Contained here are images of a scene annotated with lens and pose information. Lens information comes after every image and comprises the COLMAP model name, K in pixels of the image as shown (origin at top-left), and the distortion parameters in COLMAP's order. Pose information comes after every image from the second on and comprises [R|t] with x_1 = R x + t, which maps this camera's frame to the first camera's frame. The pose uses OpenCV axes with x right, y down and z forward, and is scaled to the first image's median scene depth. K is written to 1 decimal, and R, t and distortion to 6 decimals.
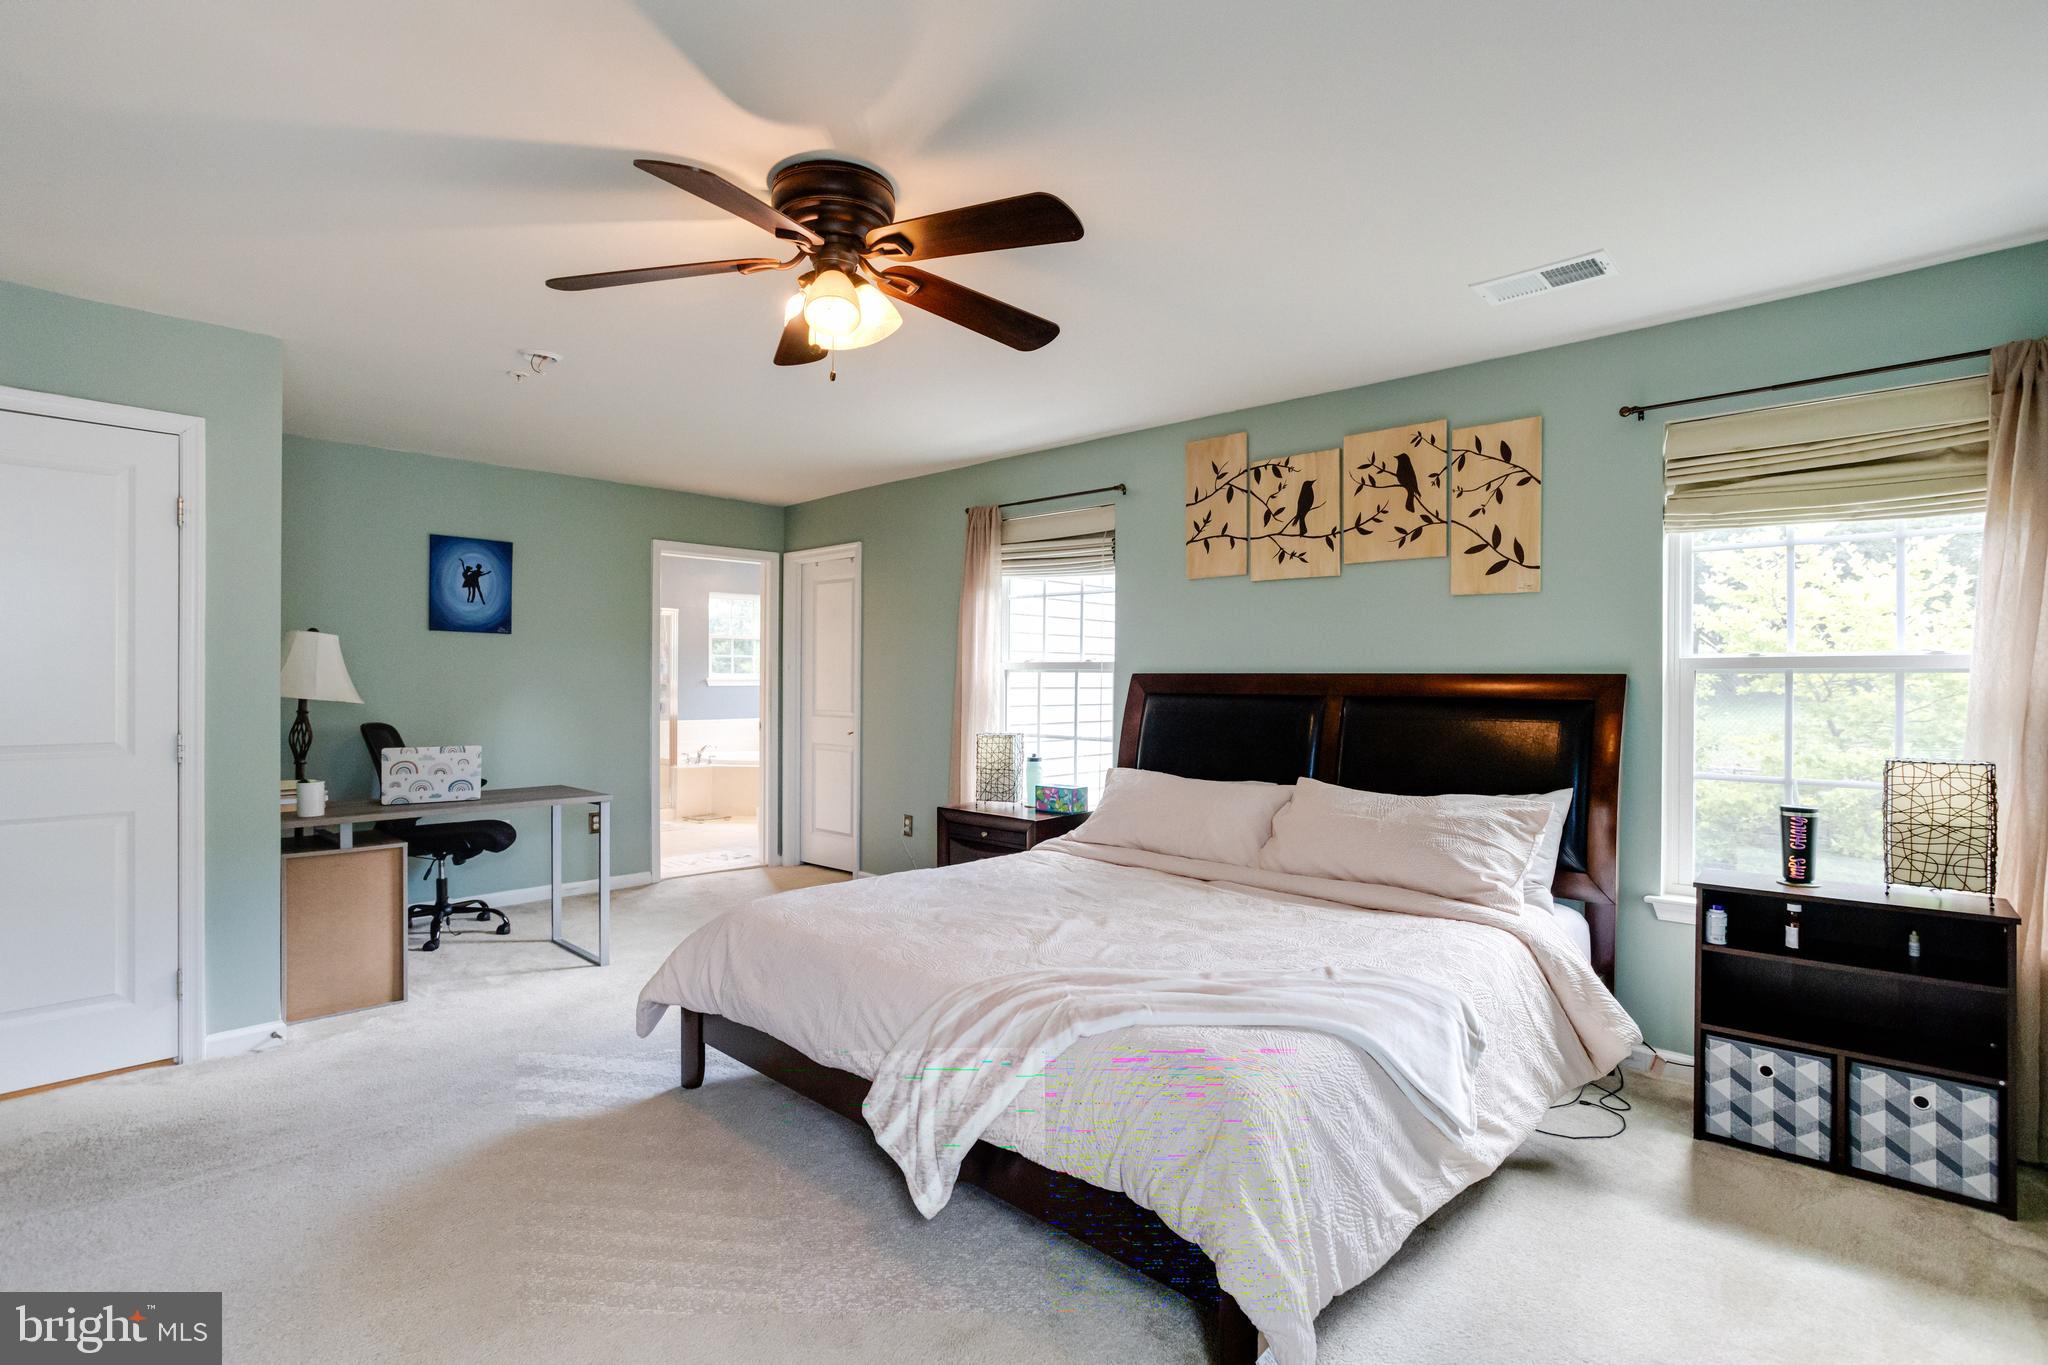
lens RADIAL K [[1012.5, 0, 1019.3], [0, 1012.5, 664.4], [0, 0, 1]] dist [-0.003743, 0.002806]
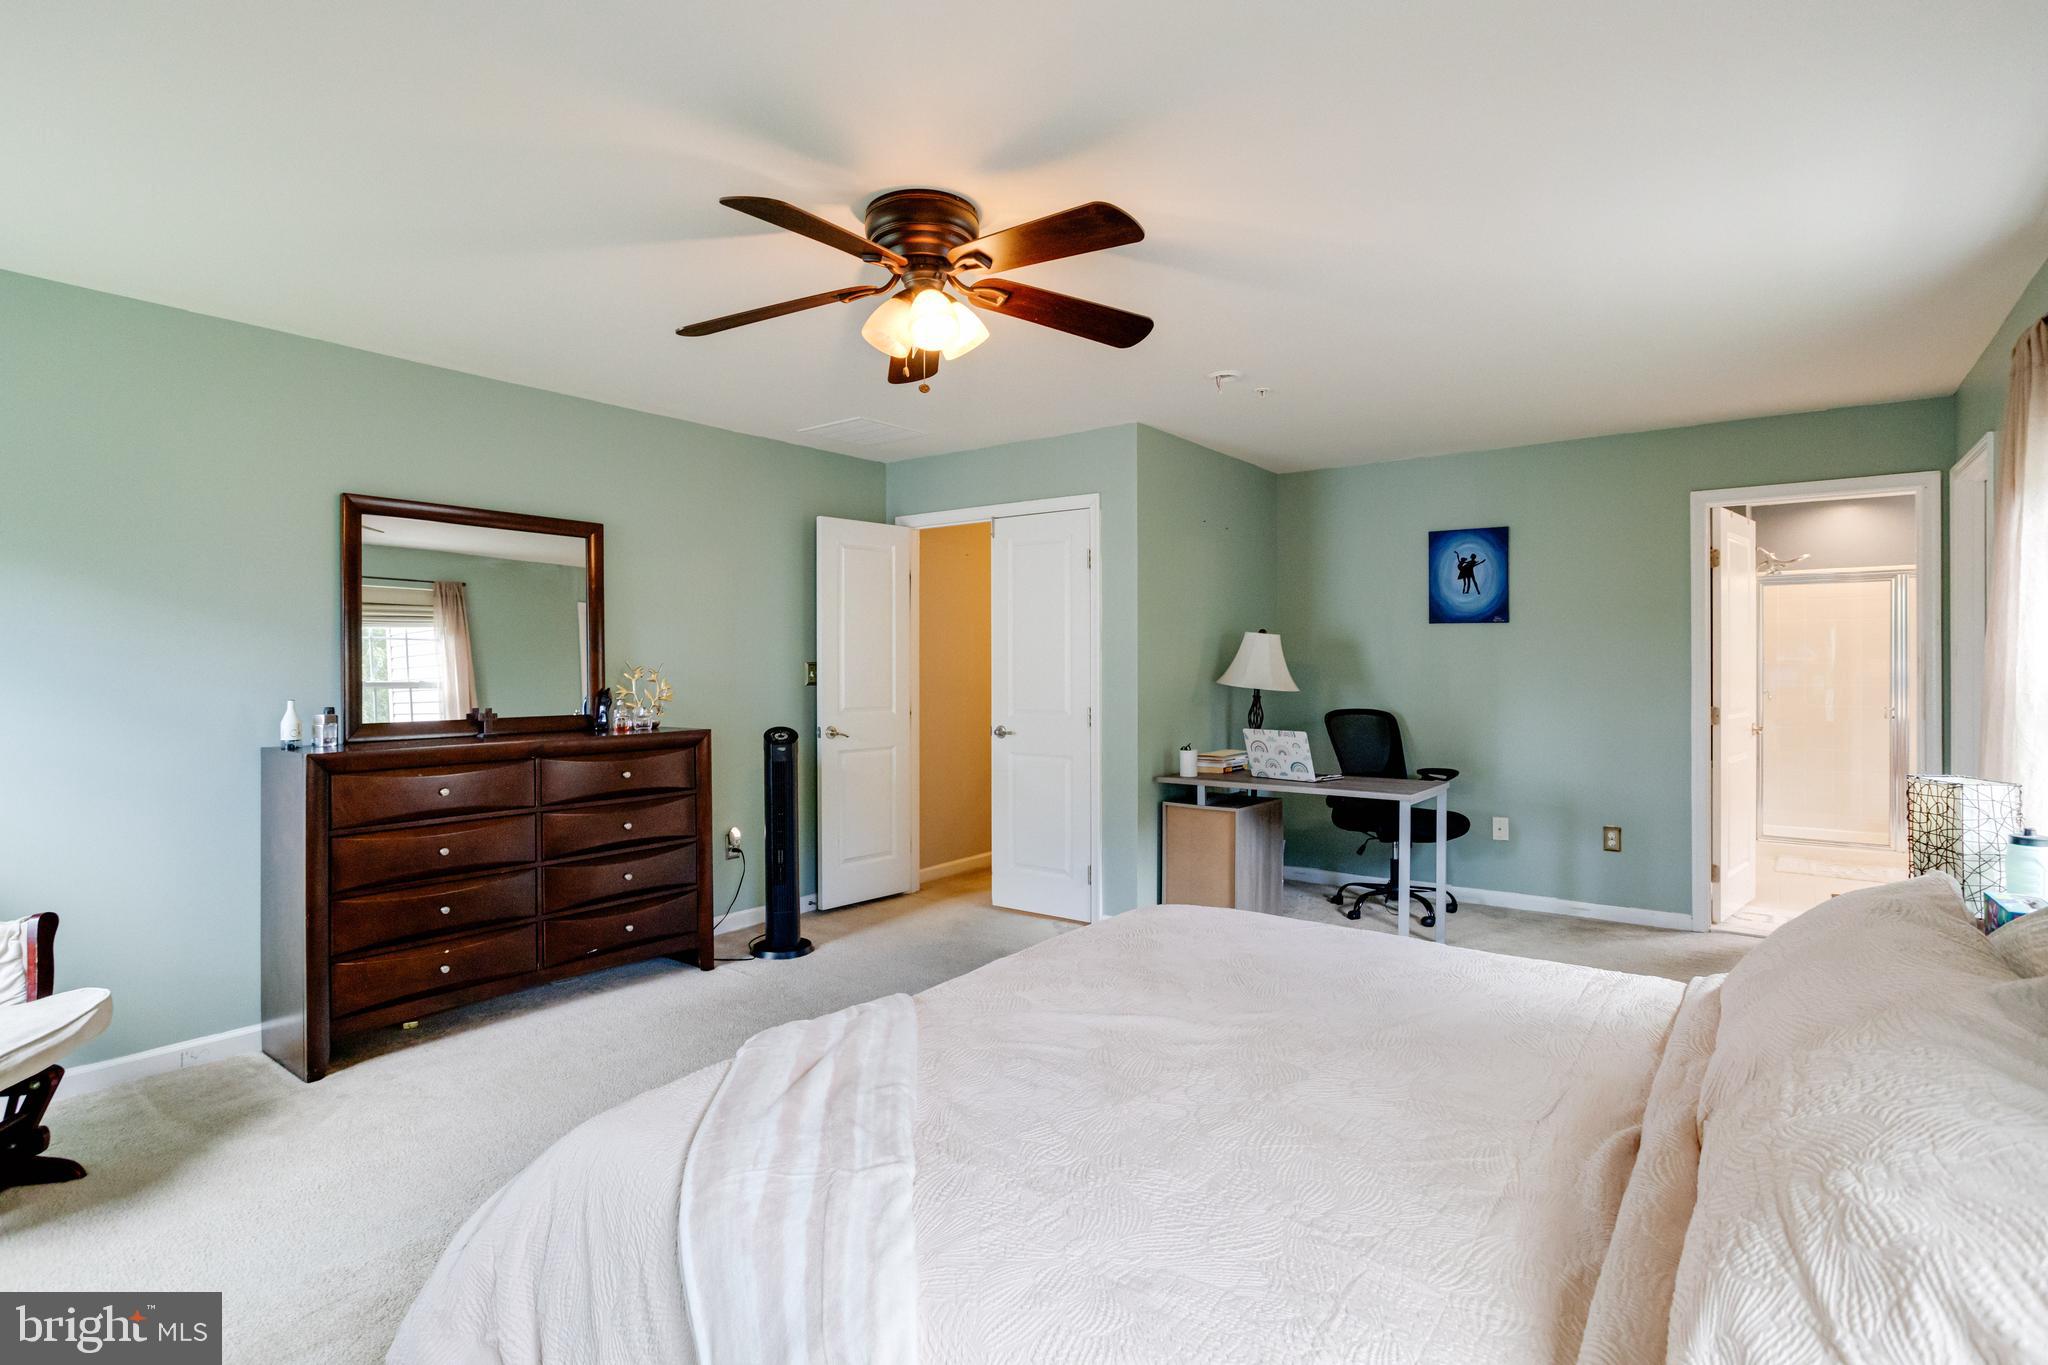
lens RADIAL K [[1012.5, 0, 1030.3], [0, 1012.5, 684.0], [0, 0, 1]] dist [-0.003743, 0.002806]
pose [[0.111234, 0.009920, -0.993745, 0.406483], [0.017211, 0.999781, 0.011907, 0.008658], [0.993645, -0.018428, 0.111039, 0.465124]]
